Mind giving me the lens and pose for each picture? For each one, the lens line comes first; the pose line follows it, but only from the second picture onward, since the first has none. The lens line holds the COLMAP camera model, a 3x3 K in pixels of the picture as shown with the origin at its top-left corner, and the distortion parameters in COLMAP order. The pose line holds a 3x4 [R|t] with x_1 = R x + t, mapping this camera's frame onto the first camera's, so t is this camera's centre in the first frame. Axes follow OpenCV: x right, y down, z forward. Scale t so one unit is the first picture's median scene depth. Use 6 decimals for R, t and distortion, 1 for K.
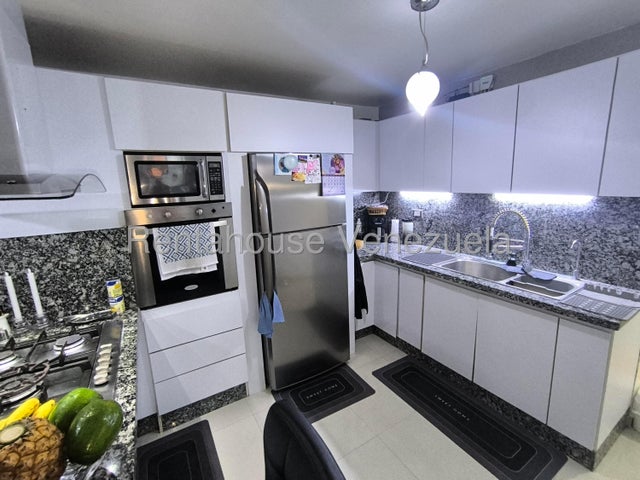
lens RADIAL K [[295.8, 0, 317.6], [0, 295.8, 234.4], [0, 0, 1]] dist [-0.025499, 0.013811]
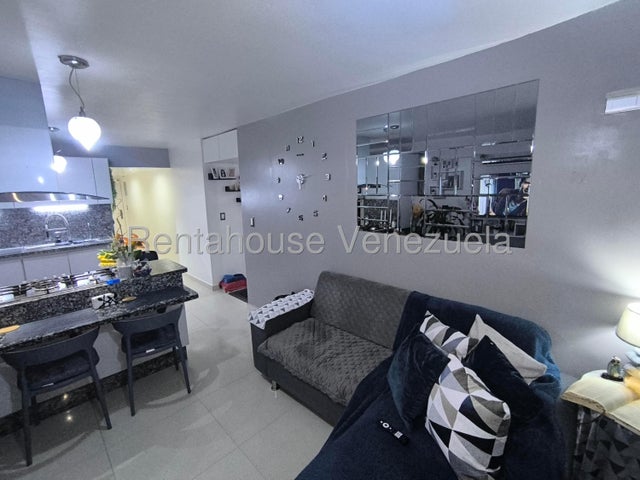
lens RADIAL K [[295.8, 0, 324.1], [0, 295.8, 238.1], [0, 0, 1]] dist [-0.025499, 0.013811]
pose [[-0.228796, -0.130433, 0.964697, -2.254386], [0.209724, 0.961108, 0.179688, 0.133413], [-0.950615, 0.243432, -0.192542, -0.418404]]
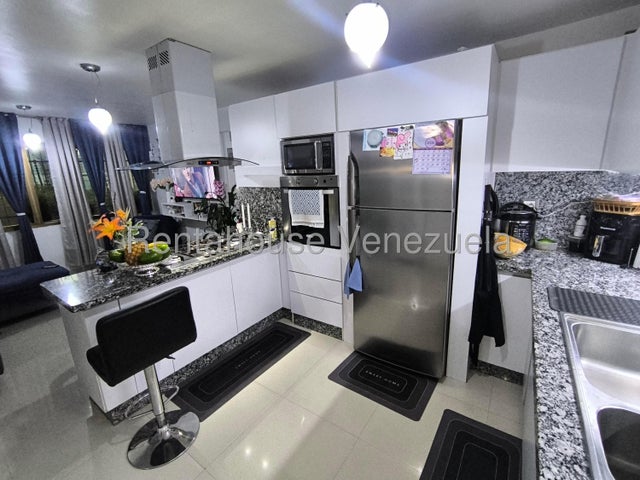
lens RADIAL K [[295.8, 0, 321.4], [0, 295.8, 236.3], [0, 0, 1]] dist [-0.025499, 0.013811]
pose [[0.403358, 0.230693, -0.885485, 0.935691], [-0.141156, 0.971802, 0.188881, -0.101485], [0.904089, 0.048805, 0.424547, 0.526756]]
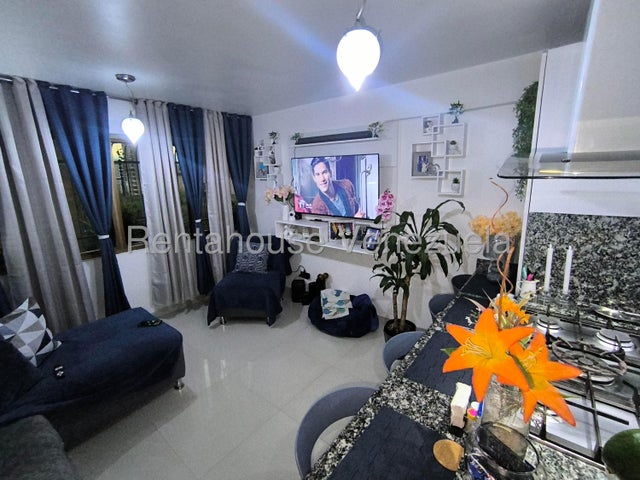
lens RADIAL K [[295.8, 0, 323.7], [0, 295.8, 236.5], [0, 0, 1]] dist [-0.025499, 0.013811]
pose [[0.337681, 0.222782, -0.914516, -0.306626], [-0.154439, 0.971533, 0.179646, 0.031246], [0.928504, 0.080574, 0.362474, -0.148976]]
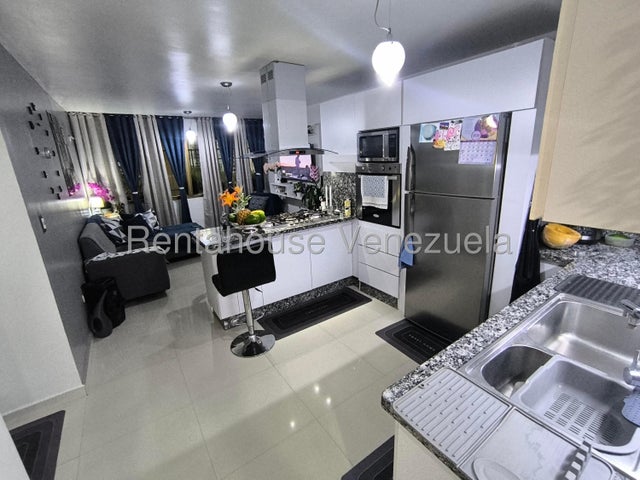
lens RADIAL K [[295.8, 0, 320.1], [0, 295.8, 236.3], [0, 0, 1]] dist [-0.025499, 0.013811]
pose [[0.055187, 0.297205, -0.953218, 1.282666], [-0.140436, 0.947493, 0.287289, -0.153031], [0.988550, 0.118012, 0.094028, 0.640758]]
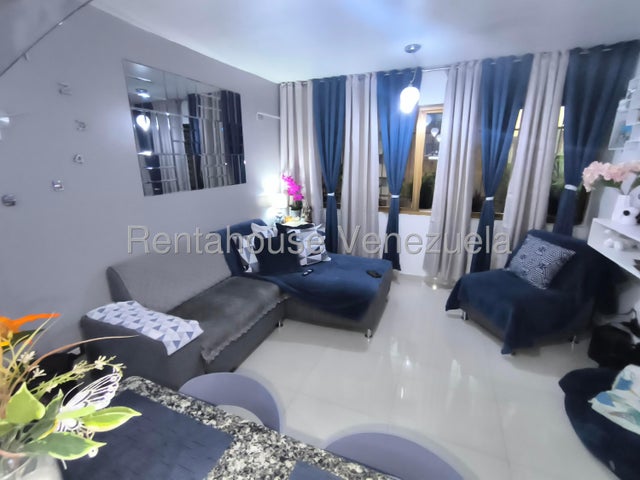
lens RADIAL K [[295.8, 0, 320.2], [0, 295.8, 235.2], [0, 0, 1]] dist [-0.025499, 0.013811]
pose [[-0.812900, 0.189571, -0.550687, -0.698108], [-0.065197, 0.909979, 0.409496, -0.024379], [0.578742, 0.368783, -0.727363, 0.576334]]
